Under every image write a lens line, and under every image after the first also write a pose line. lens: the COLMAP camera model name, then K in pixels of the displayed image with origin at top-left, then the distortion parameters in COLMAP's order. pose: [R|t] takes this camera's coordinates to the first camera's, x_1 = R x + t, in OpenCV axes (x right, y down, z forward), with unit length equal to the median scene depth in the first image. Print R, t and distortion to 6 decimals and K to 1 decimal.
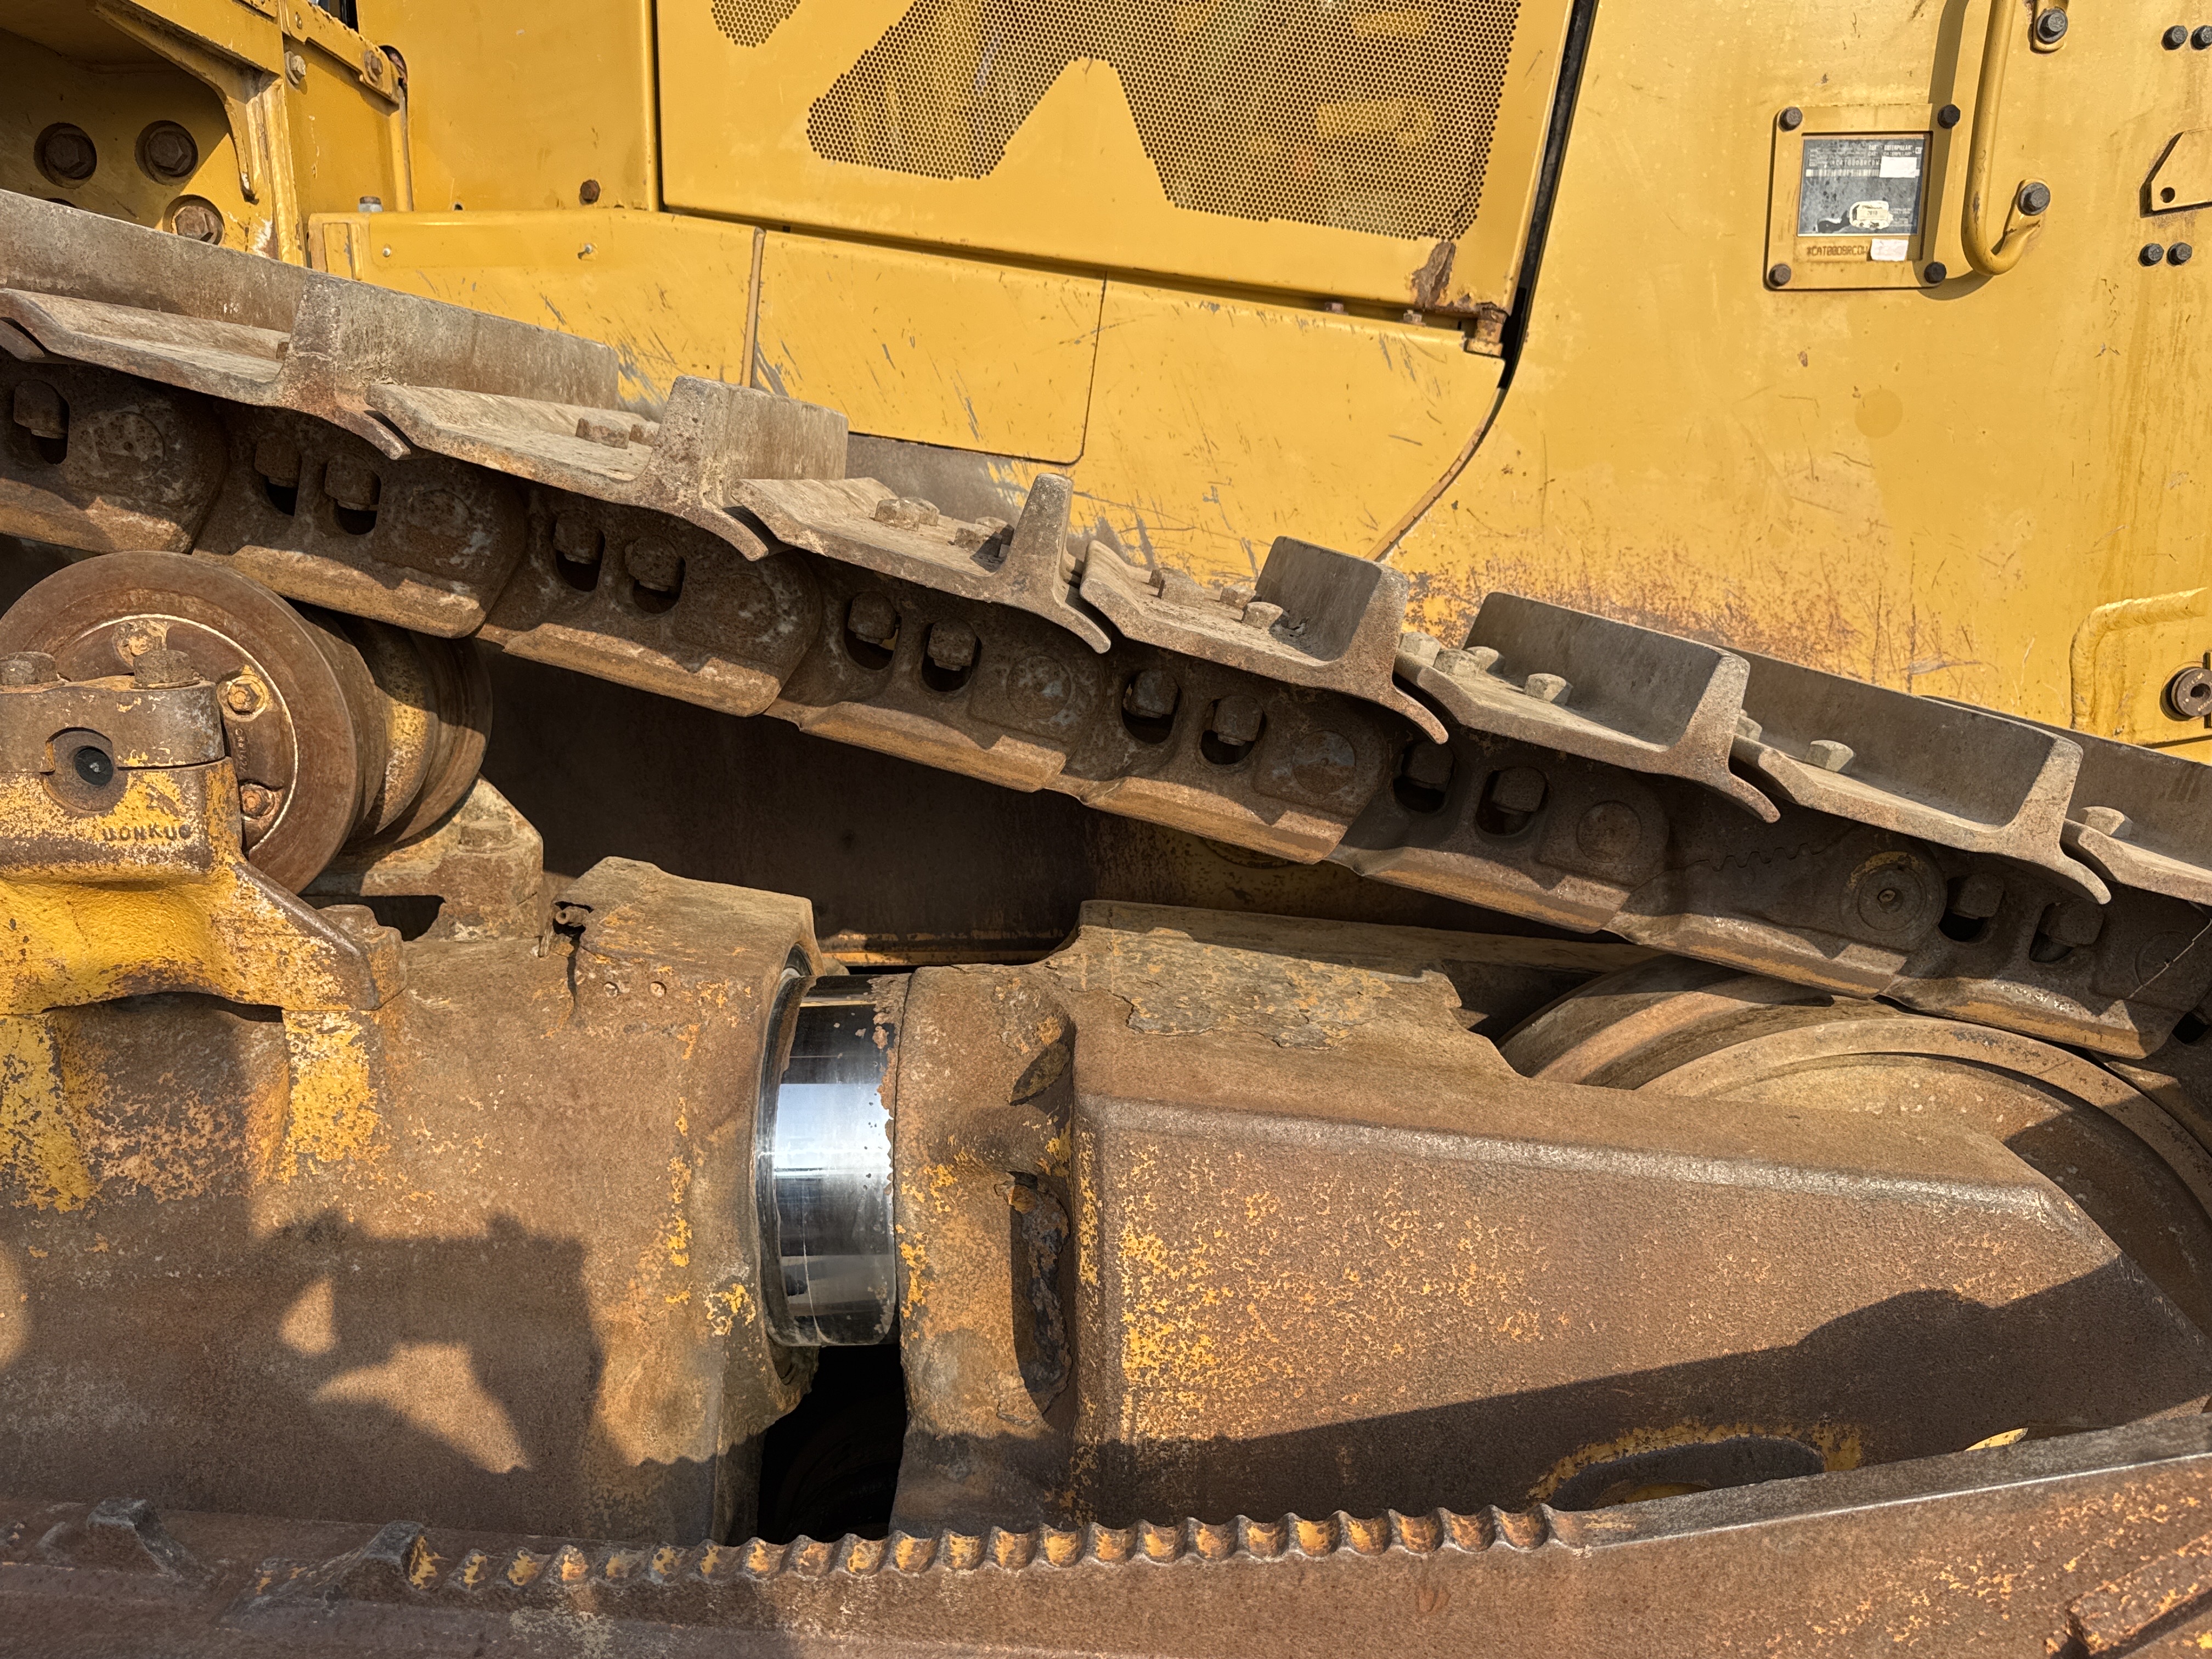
lens RADIAL K [[1660.1, 0, 1106.0], [0, 1660.1, 829.5], [0, 0, 1]] dist [0.140108, 0.000048]
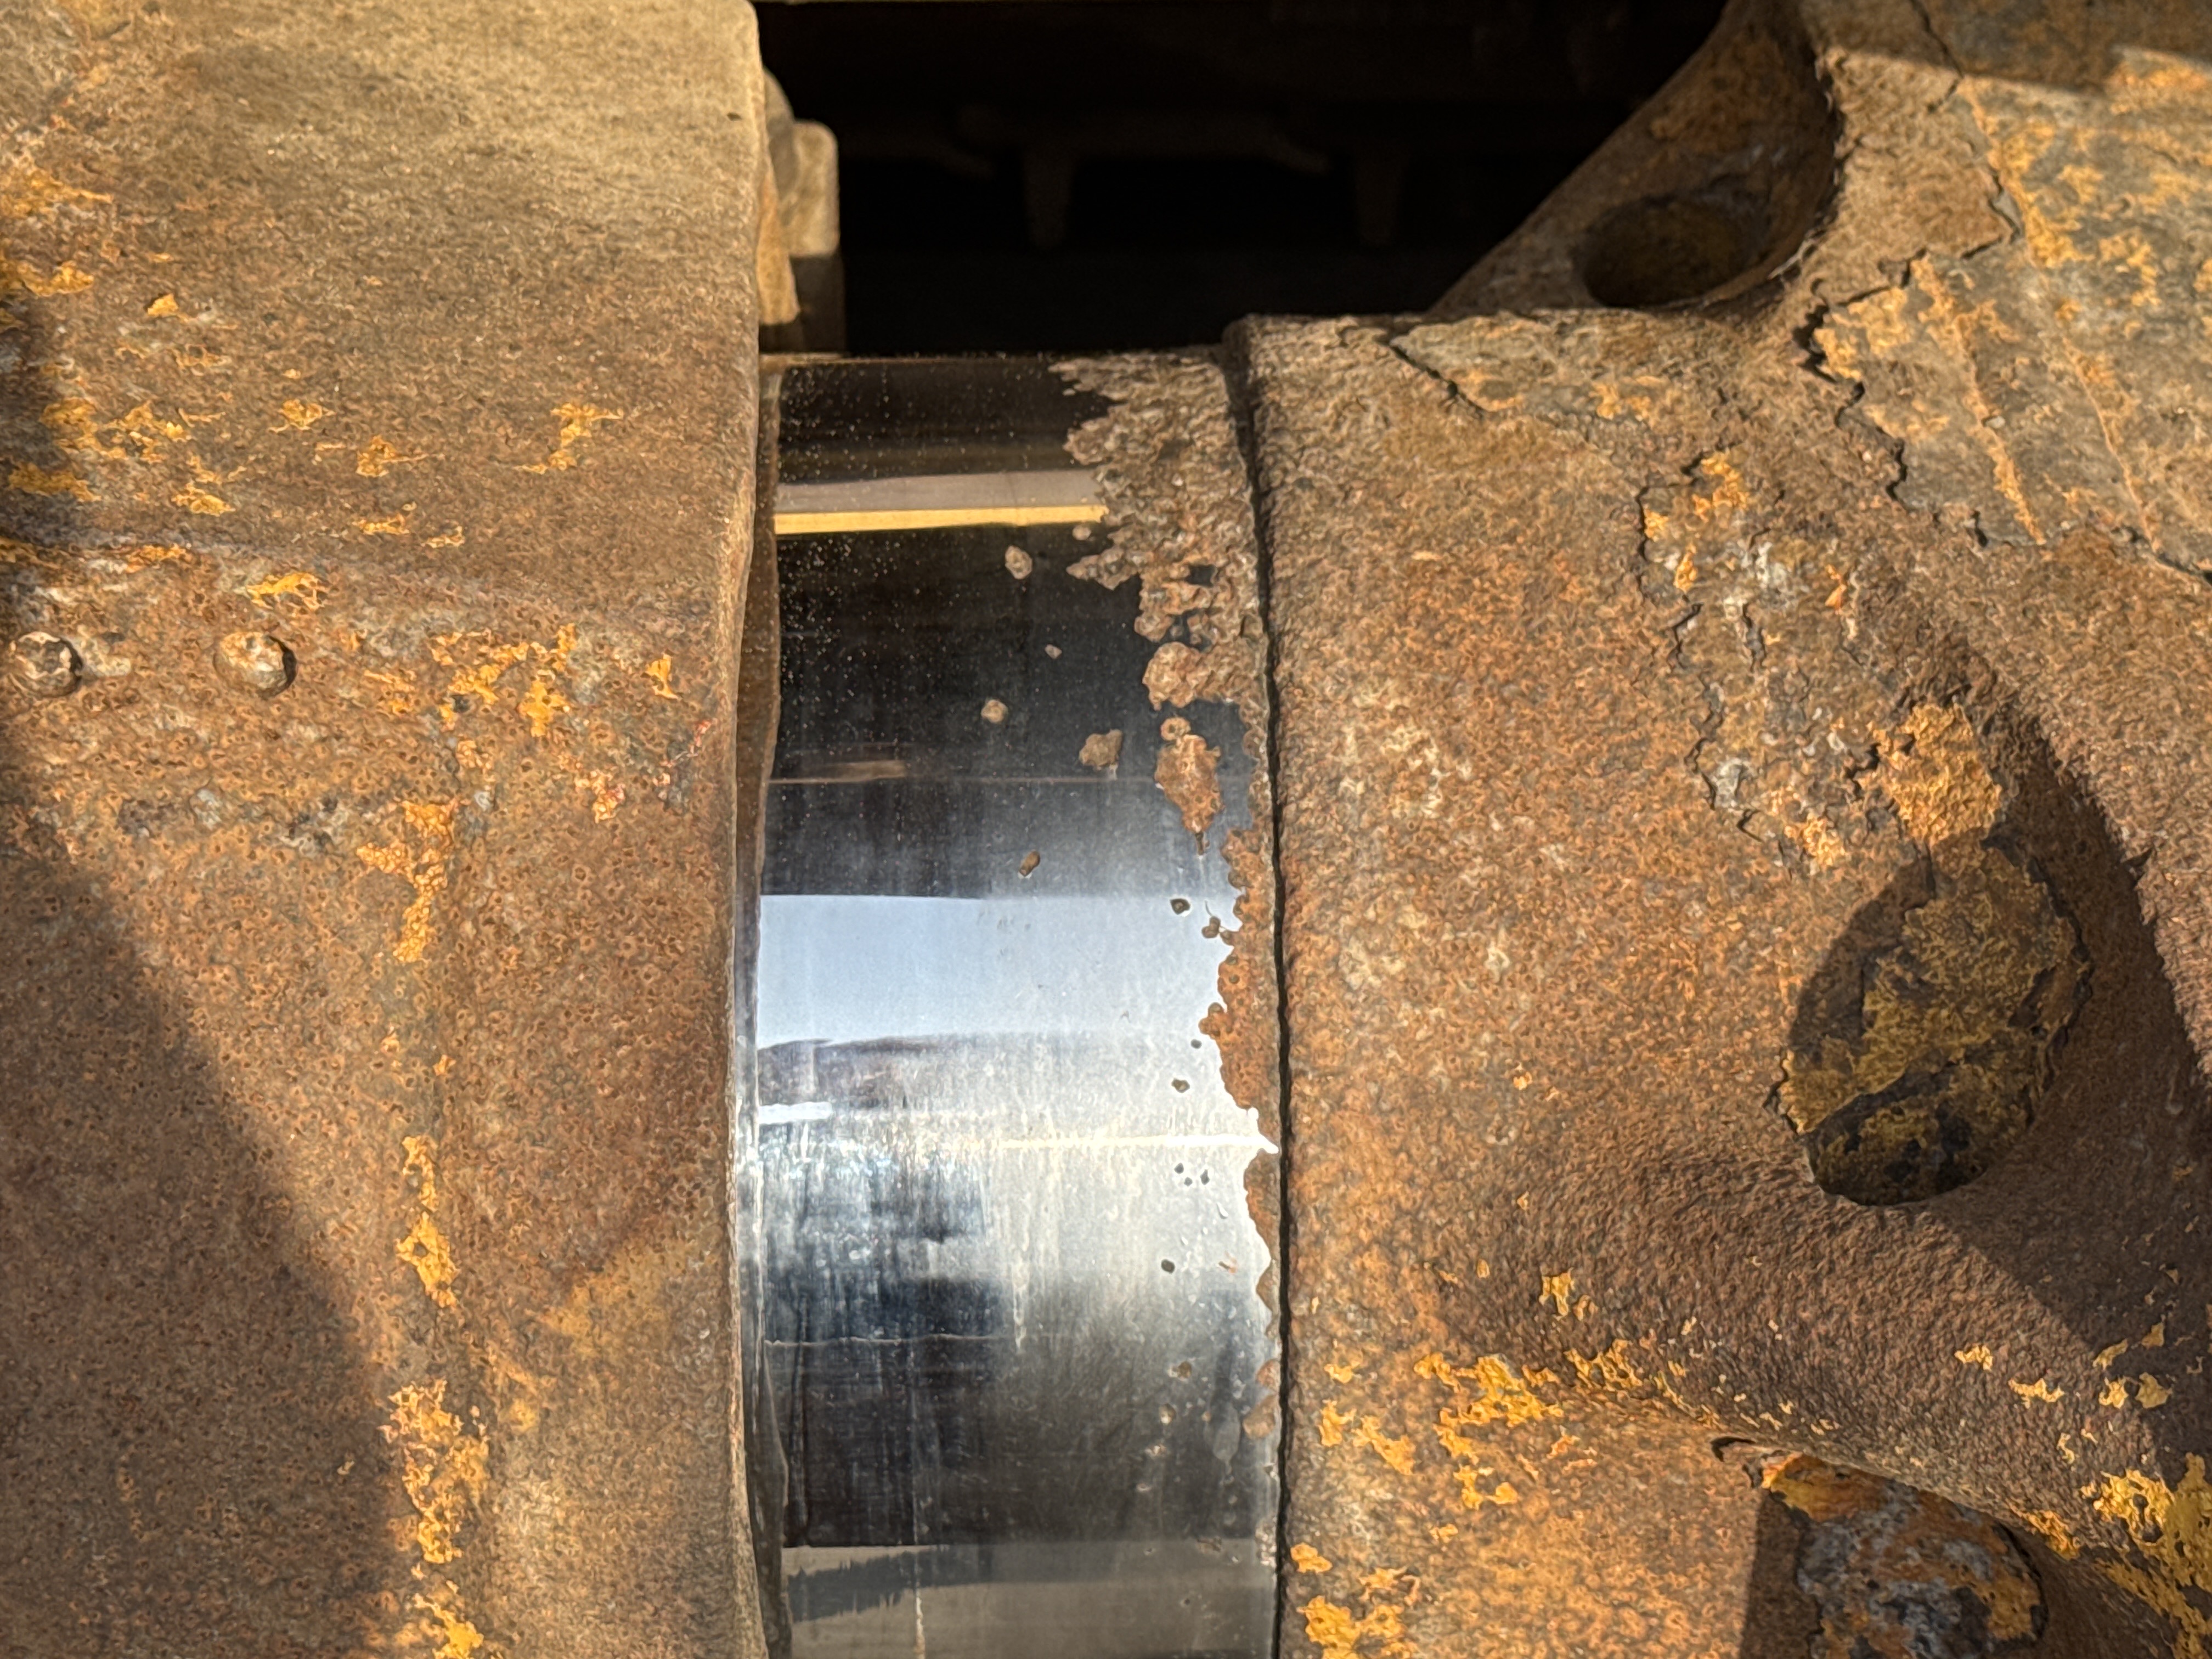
lens RADIAL K [[4257.3, 0, 1106.0], [0, 4257.3, 829.5], [0, 0, 1]] dist [0.147897, 0.023111]
pose [[0.999455, -0.000727, 0.032992, -0.173127], [-0.013074, 0.909224, 0.416103, -0.121353], [-0.030300, -0.416308, 0.908719, 0.471909]]
